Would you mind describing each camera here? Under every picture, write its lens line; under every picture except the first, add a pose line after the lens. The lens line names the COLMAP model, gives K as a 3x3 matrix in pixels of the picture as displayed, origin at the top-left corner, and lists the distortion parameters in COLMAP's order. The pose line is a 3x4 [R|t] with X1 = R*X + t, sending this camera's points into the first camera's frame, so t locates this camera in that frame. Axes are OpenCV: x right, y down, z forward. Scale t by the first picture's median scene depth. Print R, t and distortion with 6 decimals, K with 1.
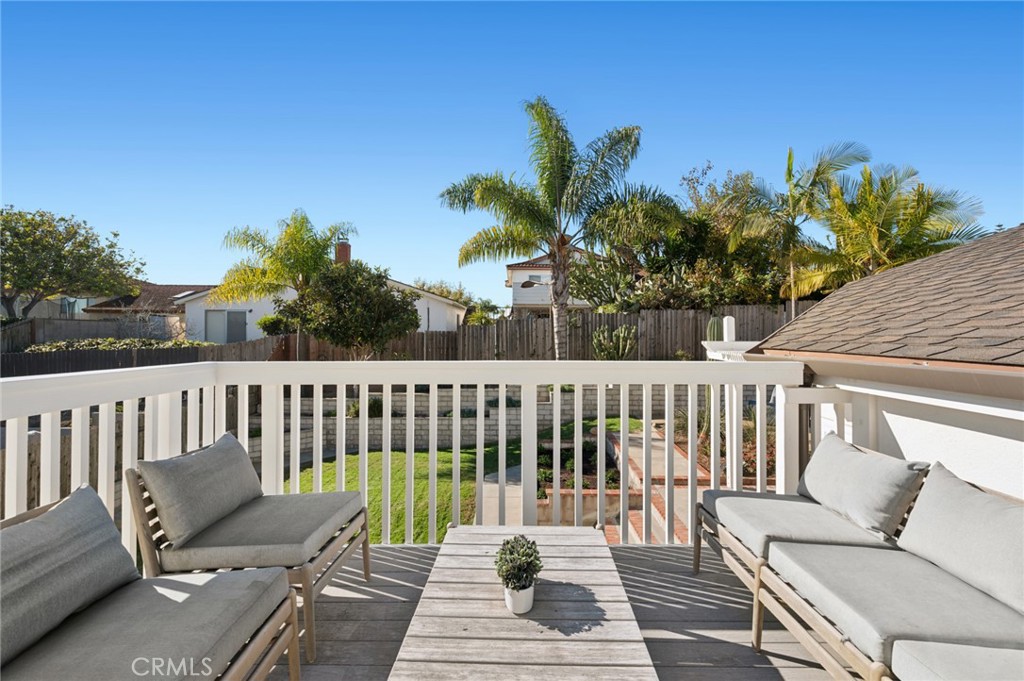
lens RADIAL K [[482.0, 0, 510.1], [0, 482.0, 323.9], [0, 0, 1]] dist [-0.001290, 0.000204]
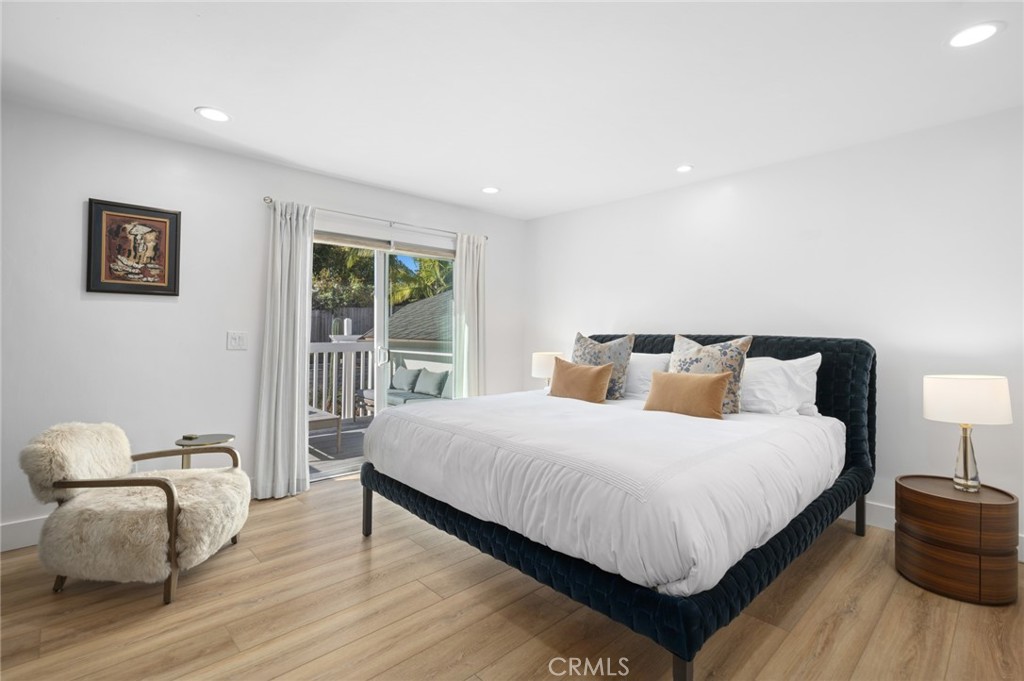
lens RADIAL K [[482.0, 0, 510.1], [0, 482.0, 323.9], [0, 0, 1]] dist [-0.001290, 0.000204]
pose [[0.726081, 0.011294, 0.687516, -0.126102], [-0.017167, 0.999851, 0.001705, -0.005661], [-0.687395, -0.013041, 0.726167, -0.261633]]
